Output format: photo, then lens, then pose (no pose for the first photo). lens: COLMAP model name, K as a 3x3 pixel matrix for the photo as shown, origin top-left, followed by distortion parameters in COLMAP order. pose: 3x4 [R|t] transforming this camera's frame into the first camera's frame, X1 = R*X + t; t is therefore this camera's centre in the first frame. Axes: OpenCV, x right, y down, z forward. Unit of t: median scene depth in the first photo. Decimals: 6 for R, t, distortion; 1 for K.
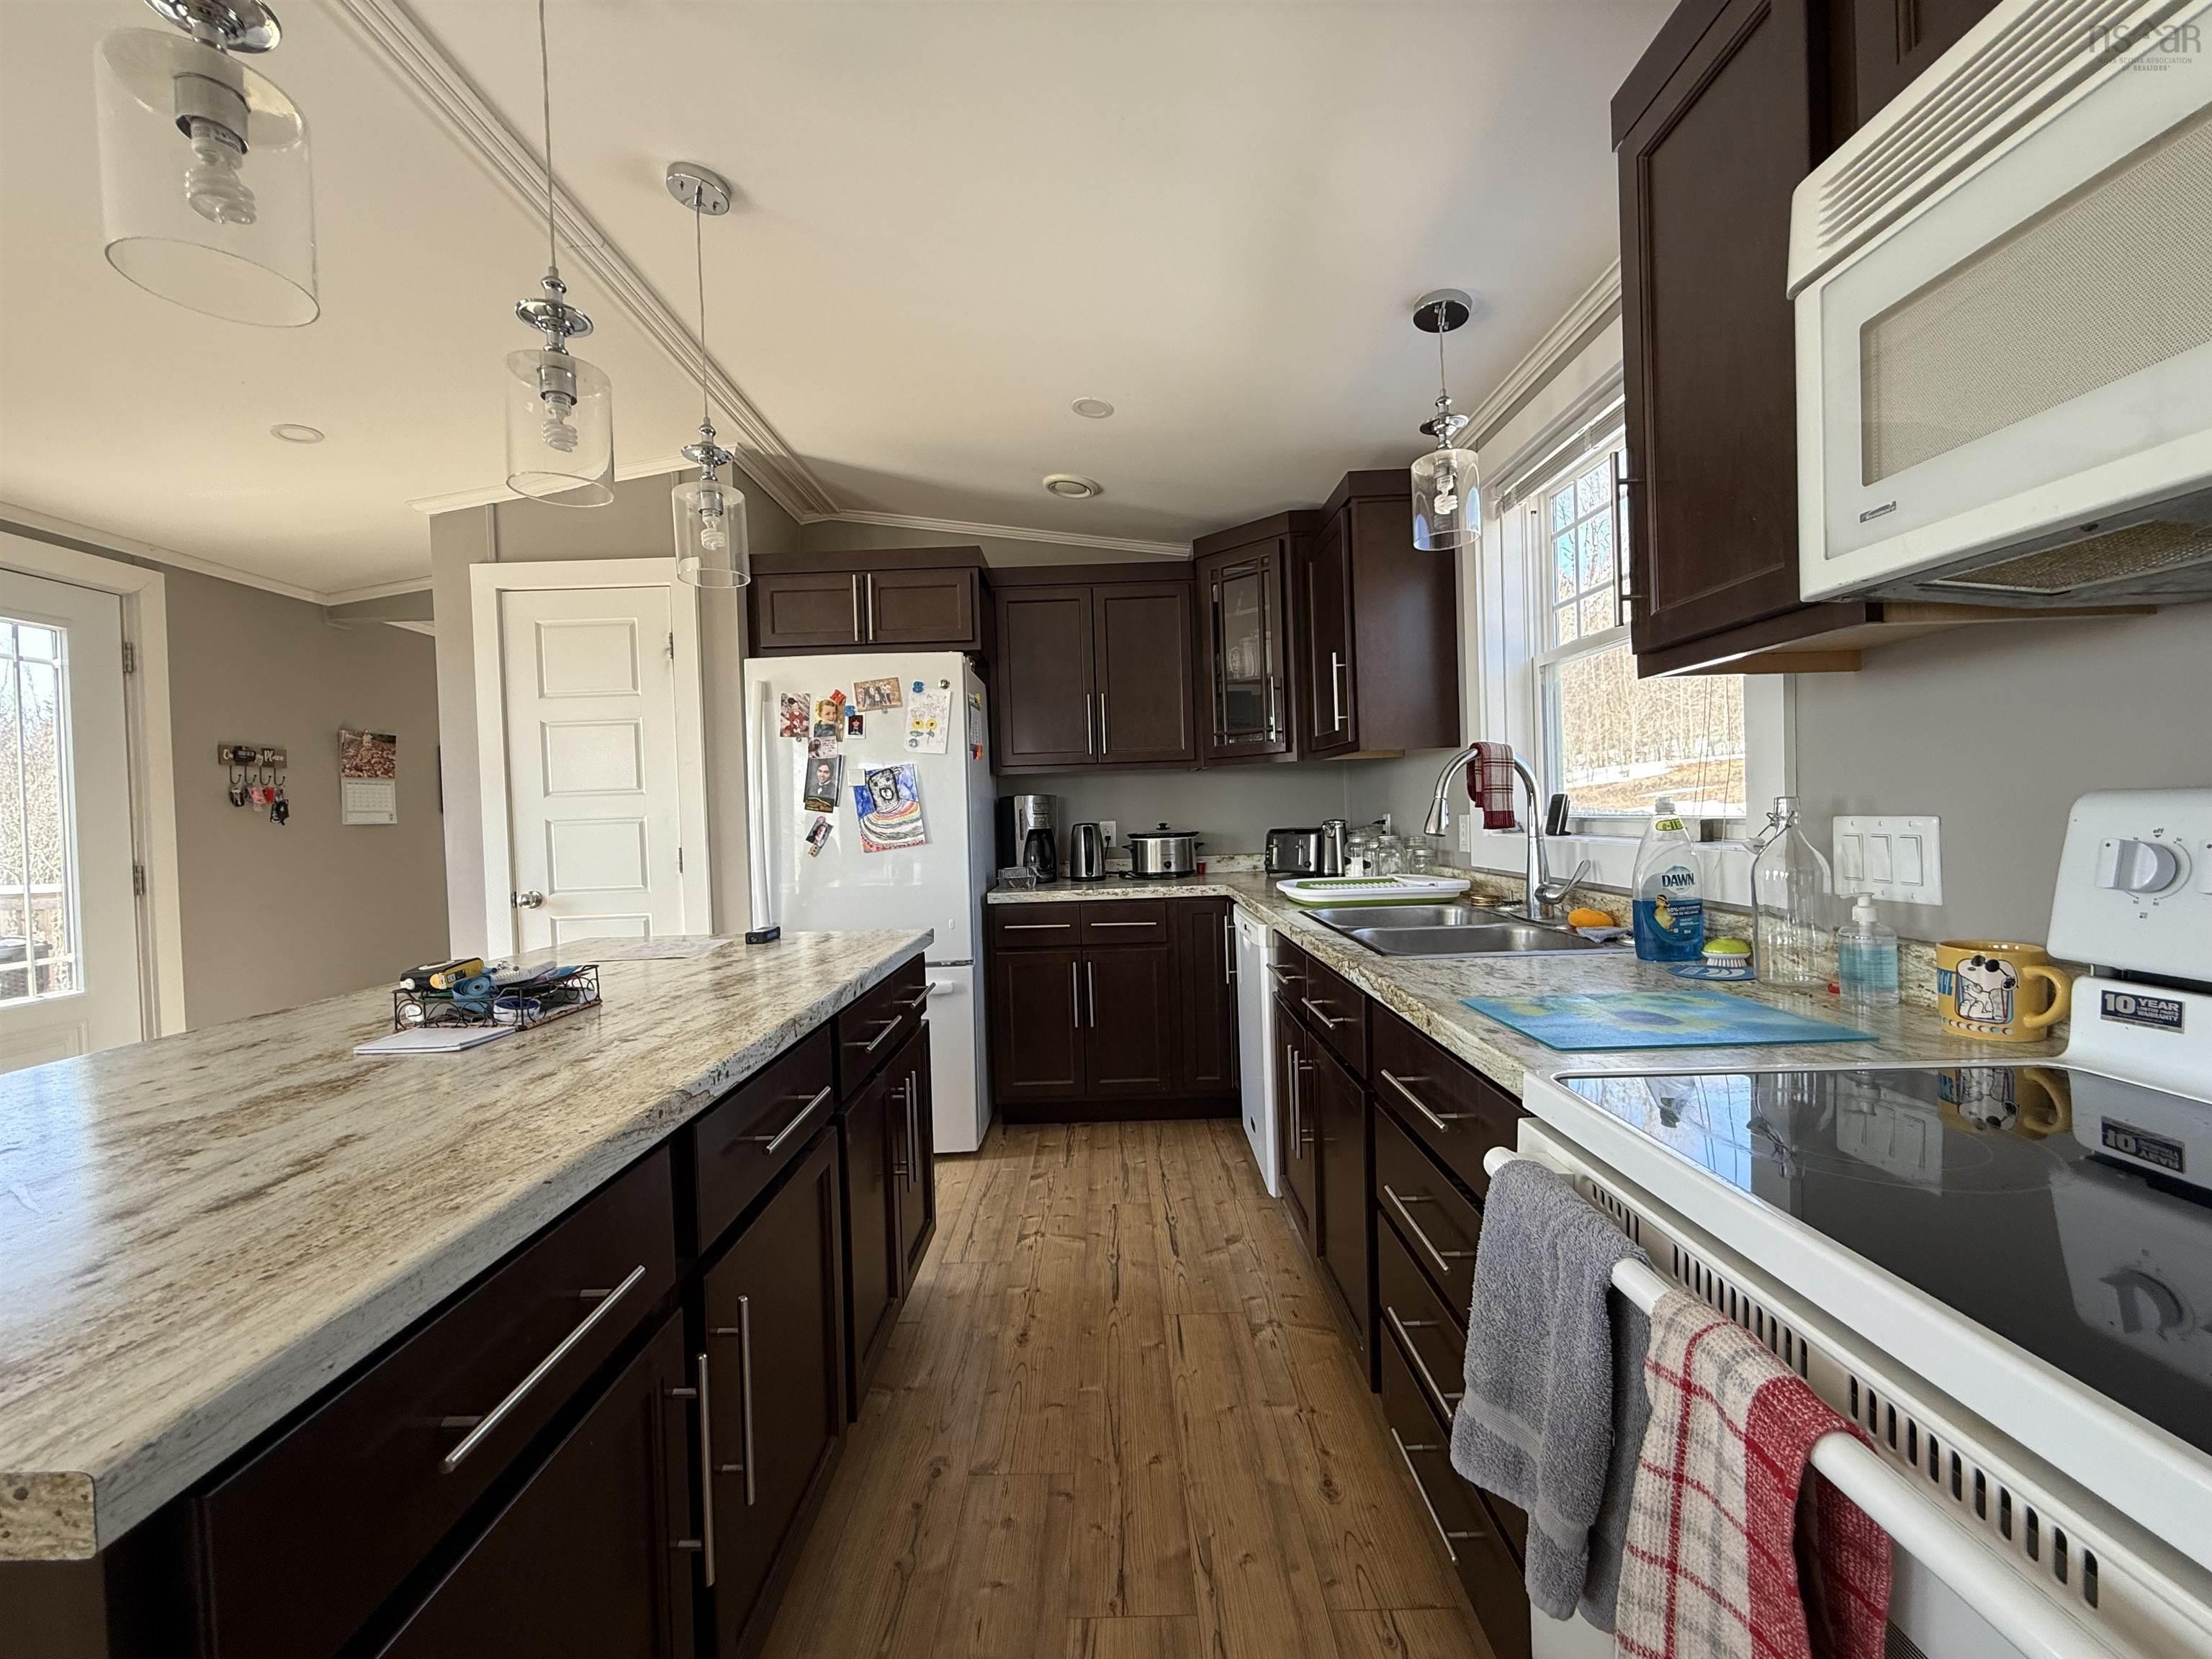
lens RADIAL K [[879.2, 0, 1098.8], [0, 879.2, 826.7], [0, 0, 1]] dist [0.001439, -0.000550]
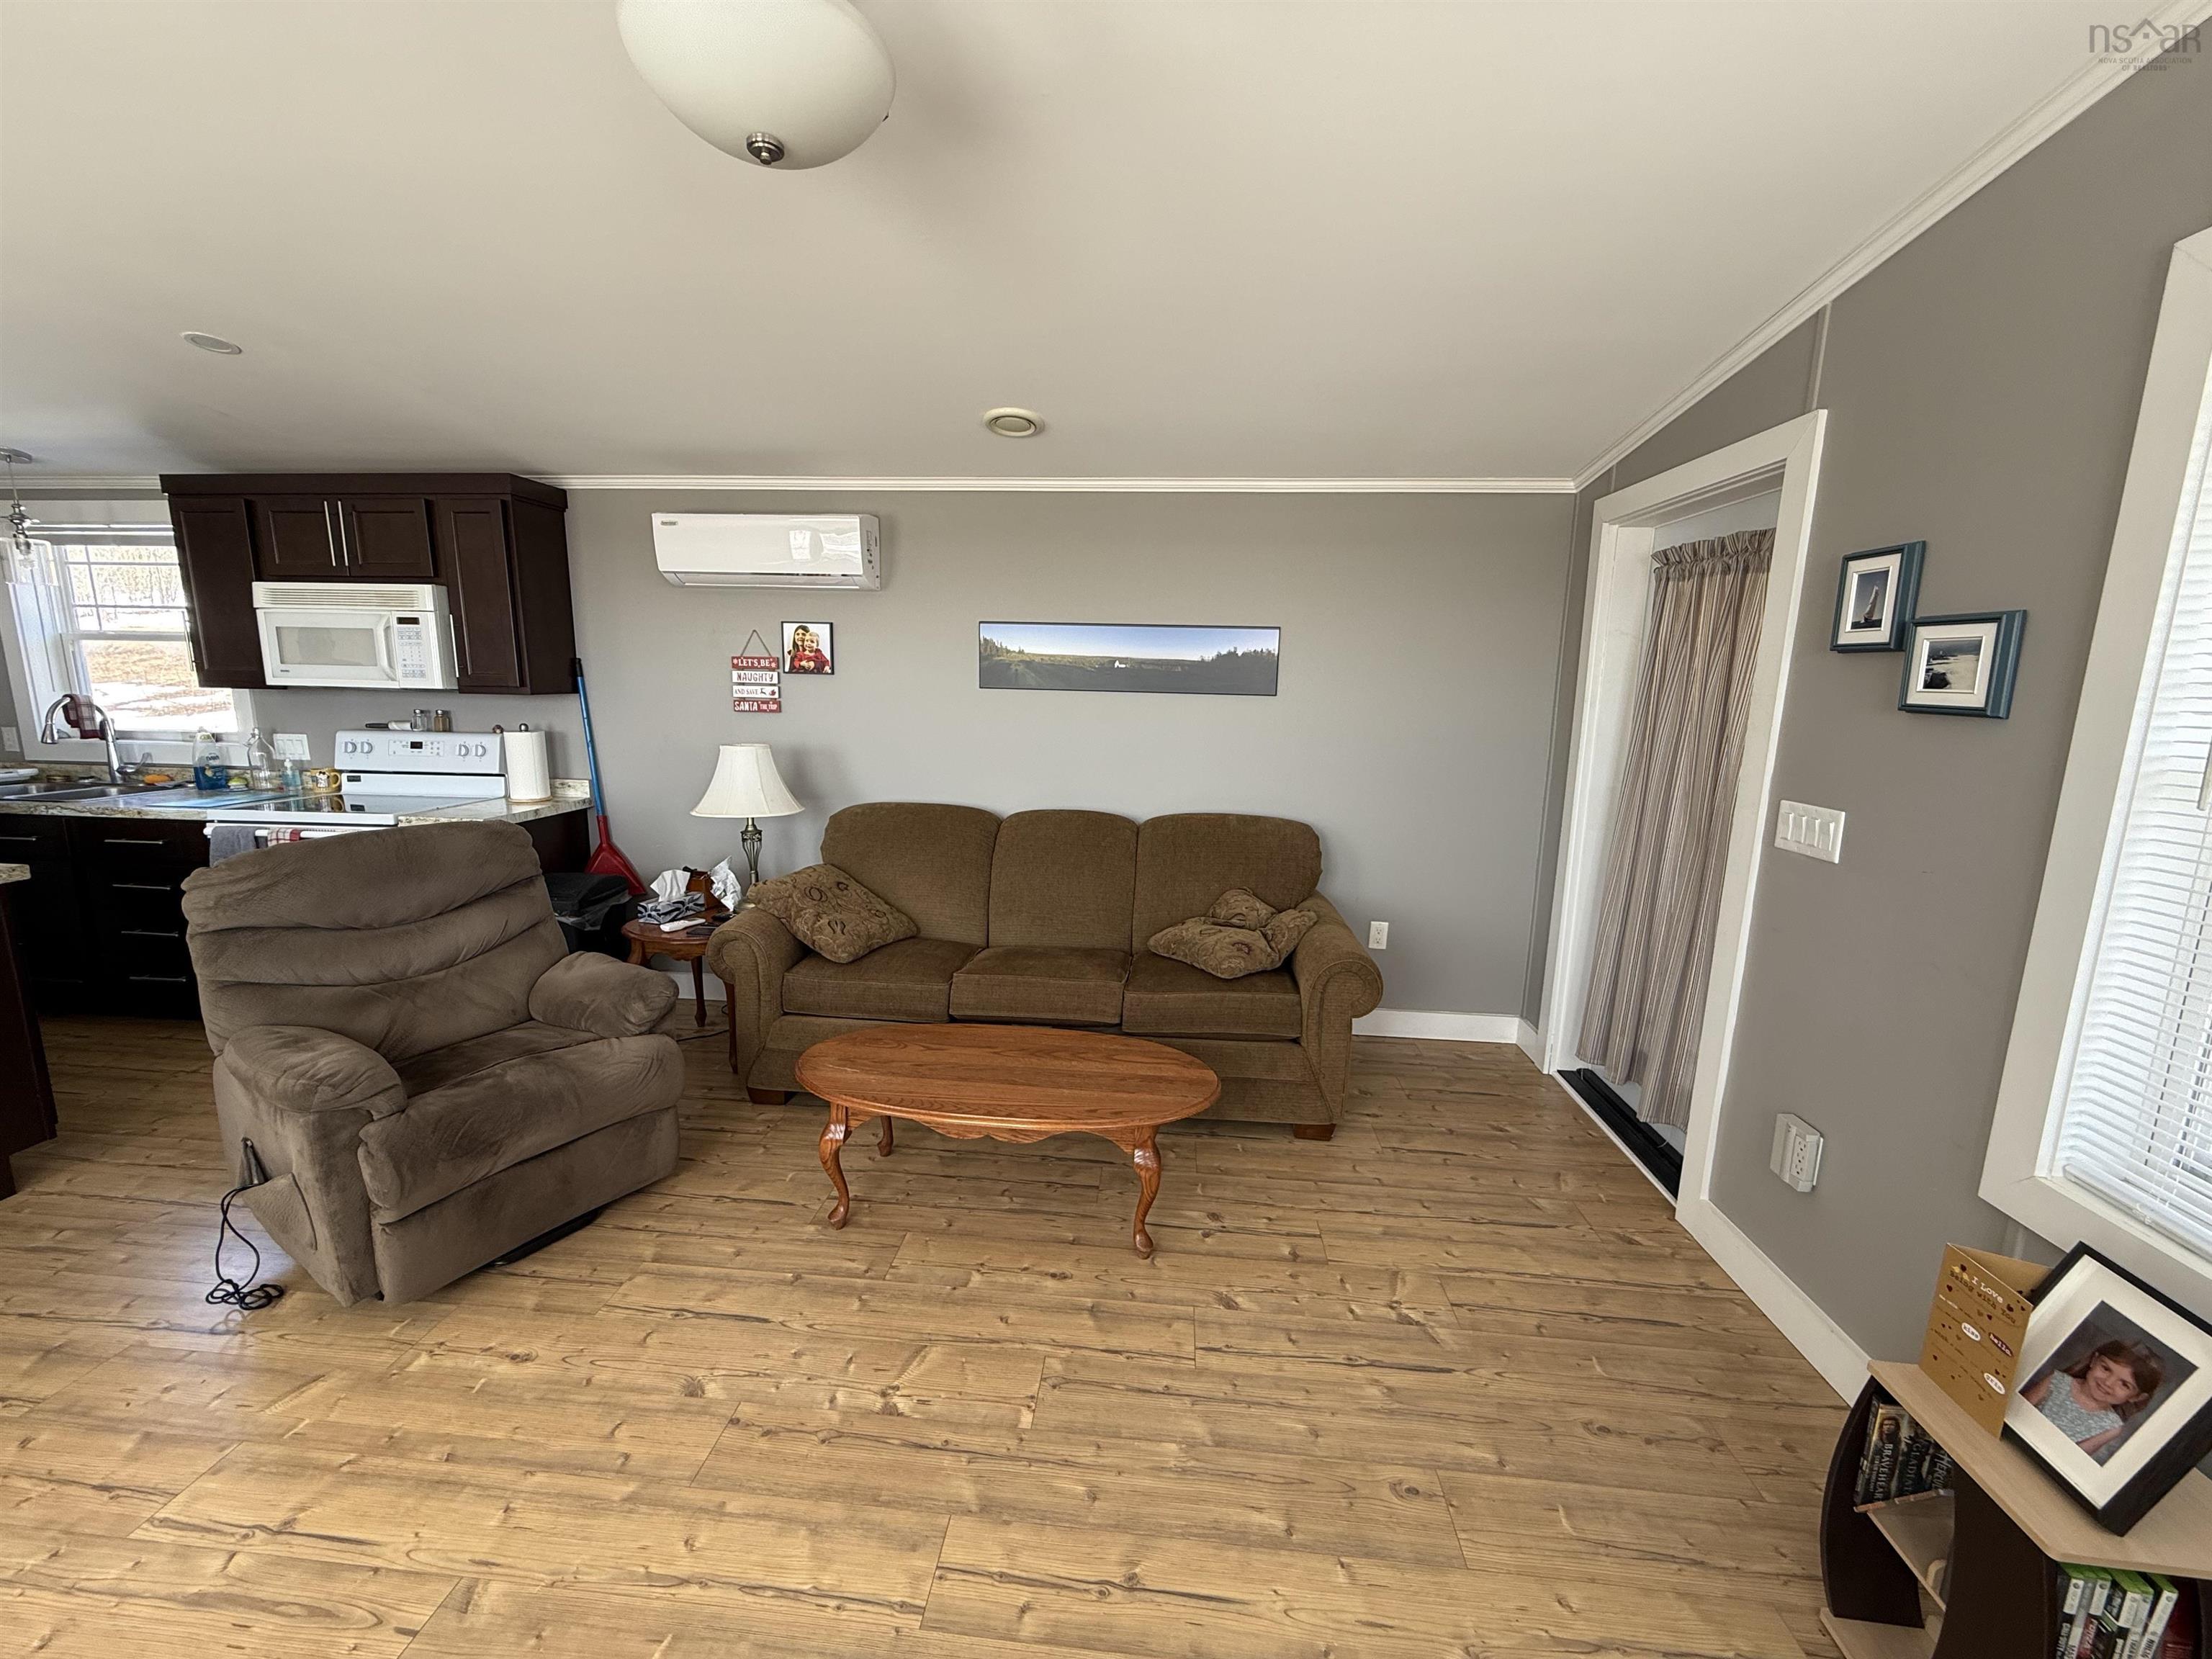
lens RADIAL K [[879.2, 0, 1100.6], [0, 879.2, 828.5], [0, 0, 1]] dist [0.001439, -0.000550]
pose [[0.078100, -0.137476, 0.987421, -0.861115], [-0.004485, 0.990388, 0.138244, -0.052452], [-0.996935, -0.015226, 0.076733, -0.904823]]
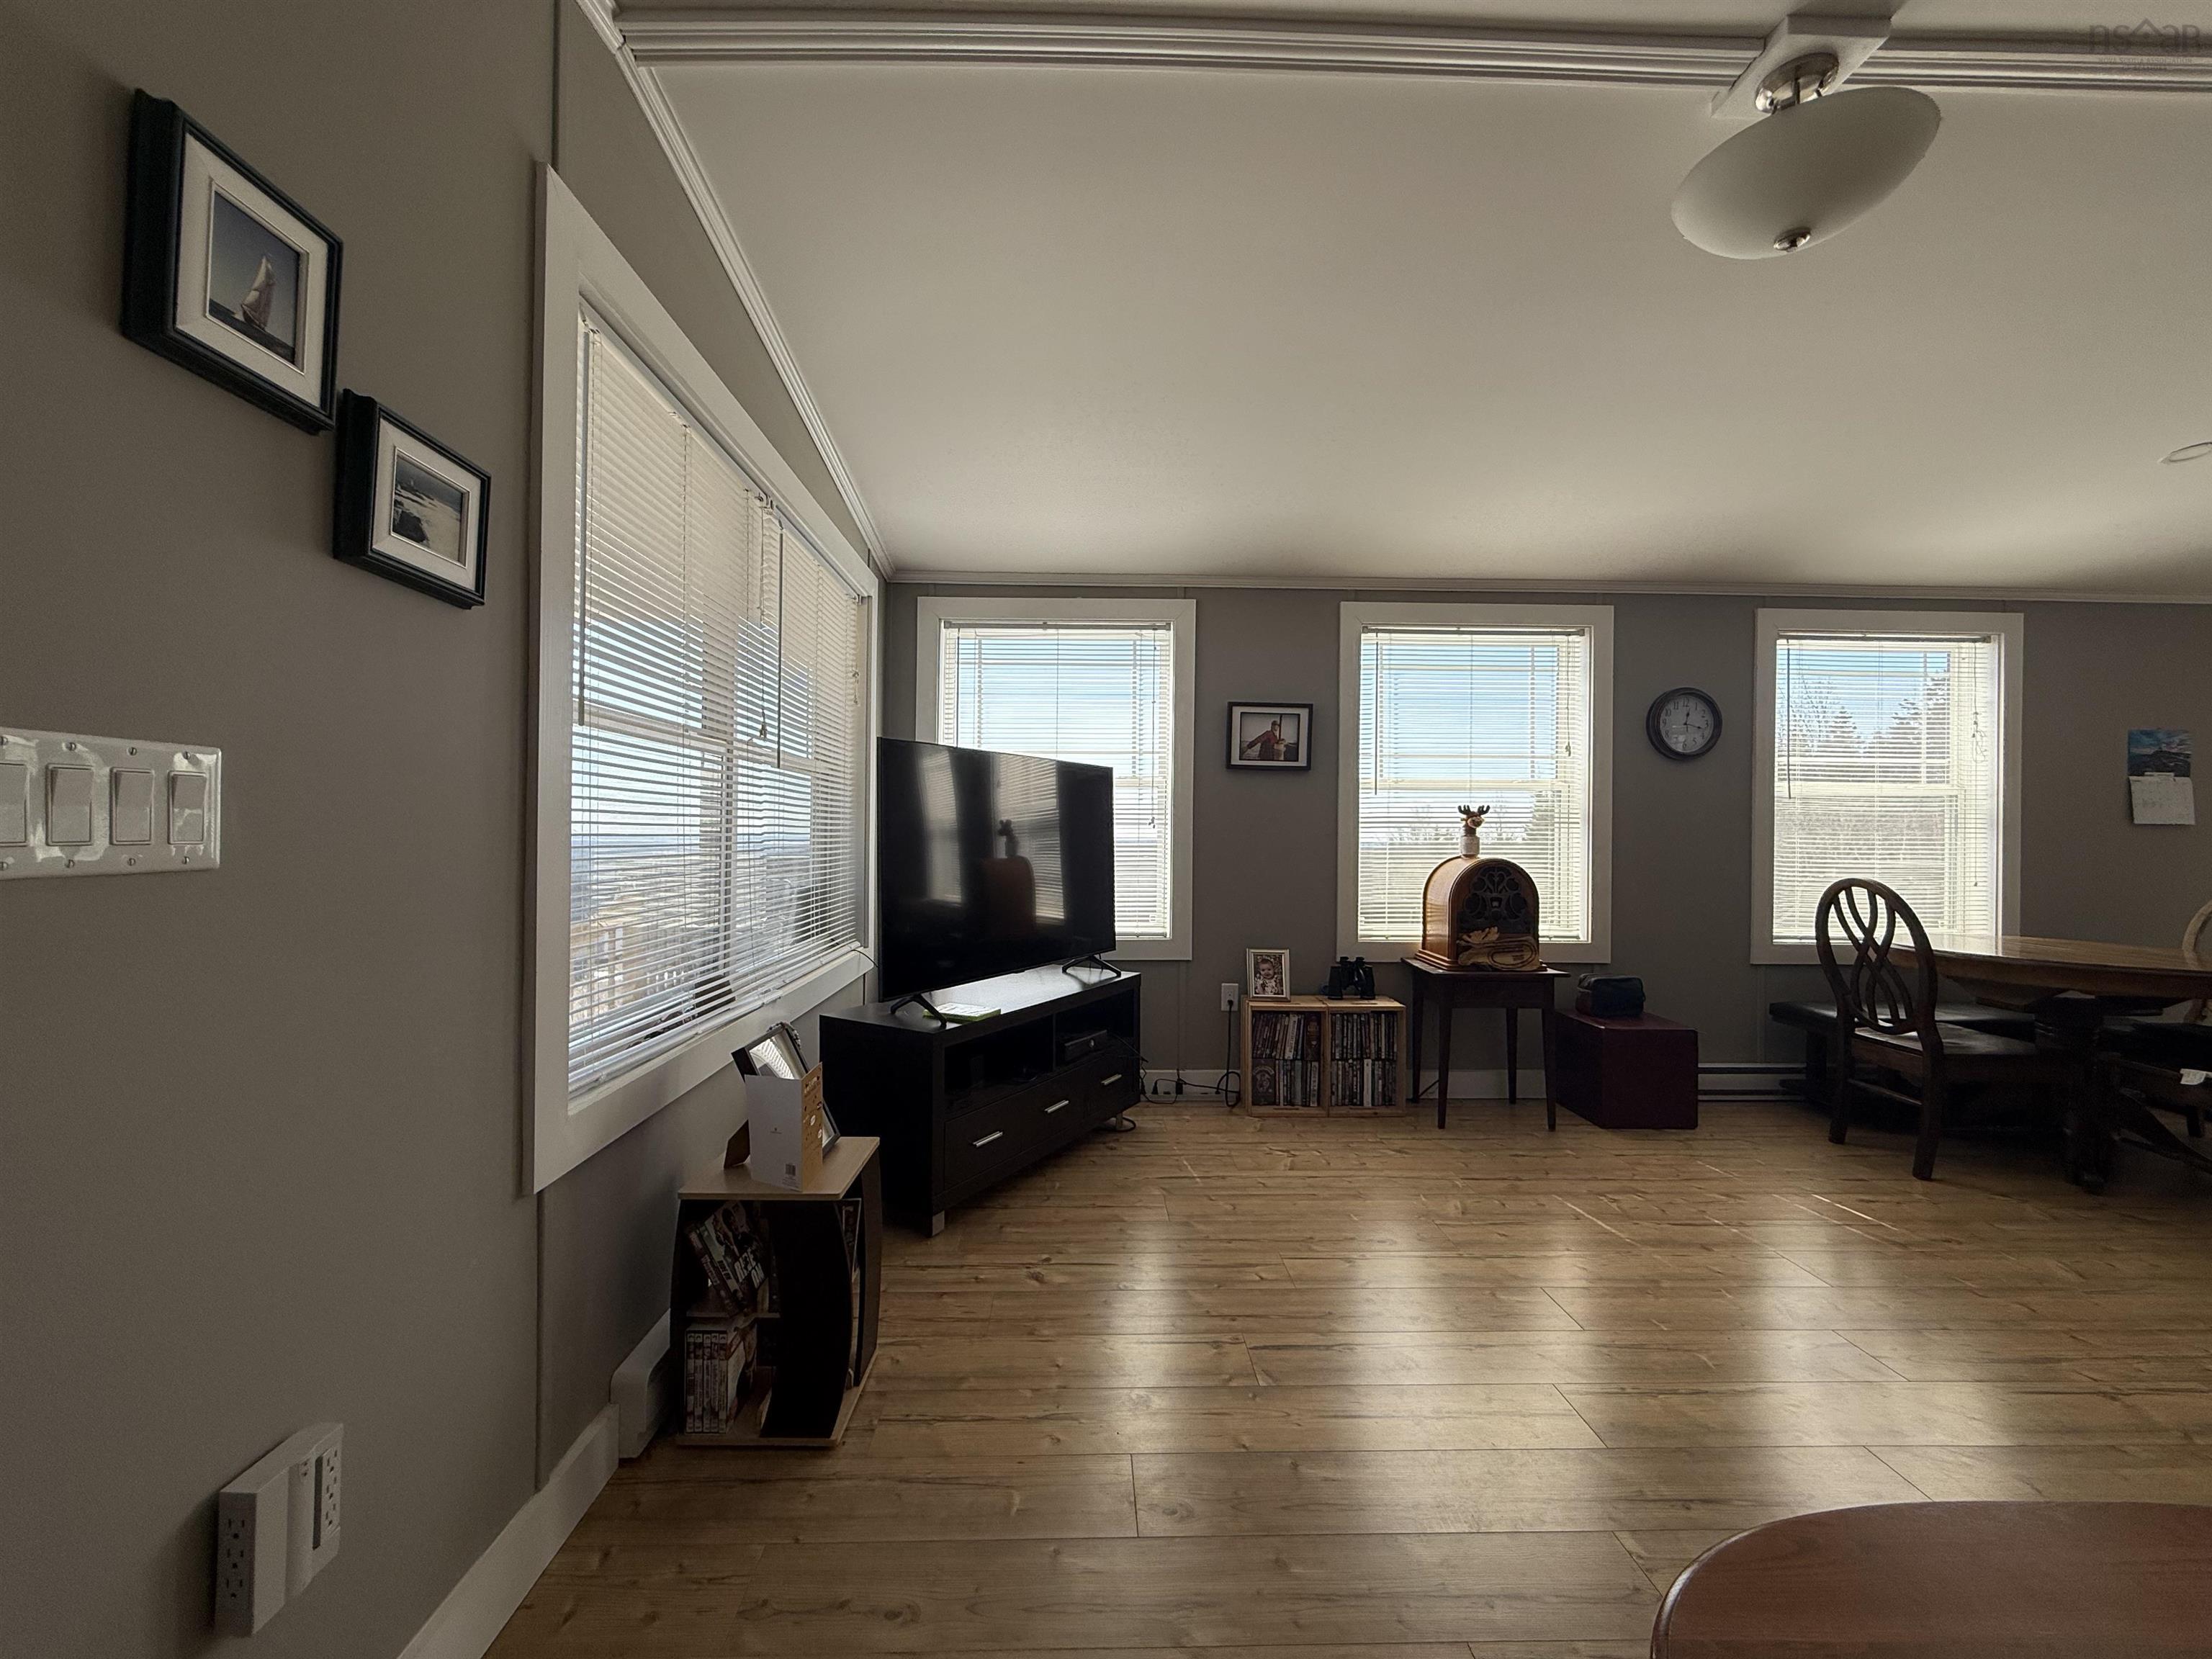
lens RADIAL K [[879.2, 0, 1100.2], [0, 879.2, 828.4], [0, 0, 1]] dist [0.001439, -0.000550]
pose [[0.035613, 0.026295, -0.999020, 0.111063], [-0.029425, 0.999248, 0.025252, 0.032460], [0.998932, 0.028497, 0.036360, -1.128187]]
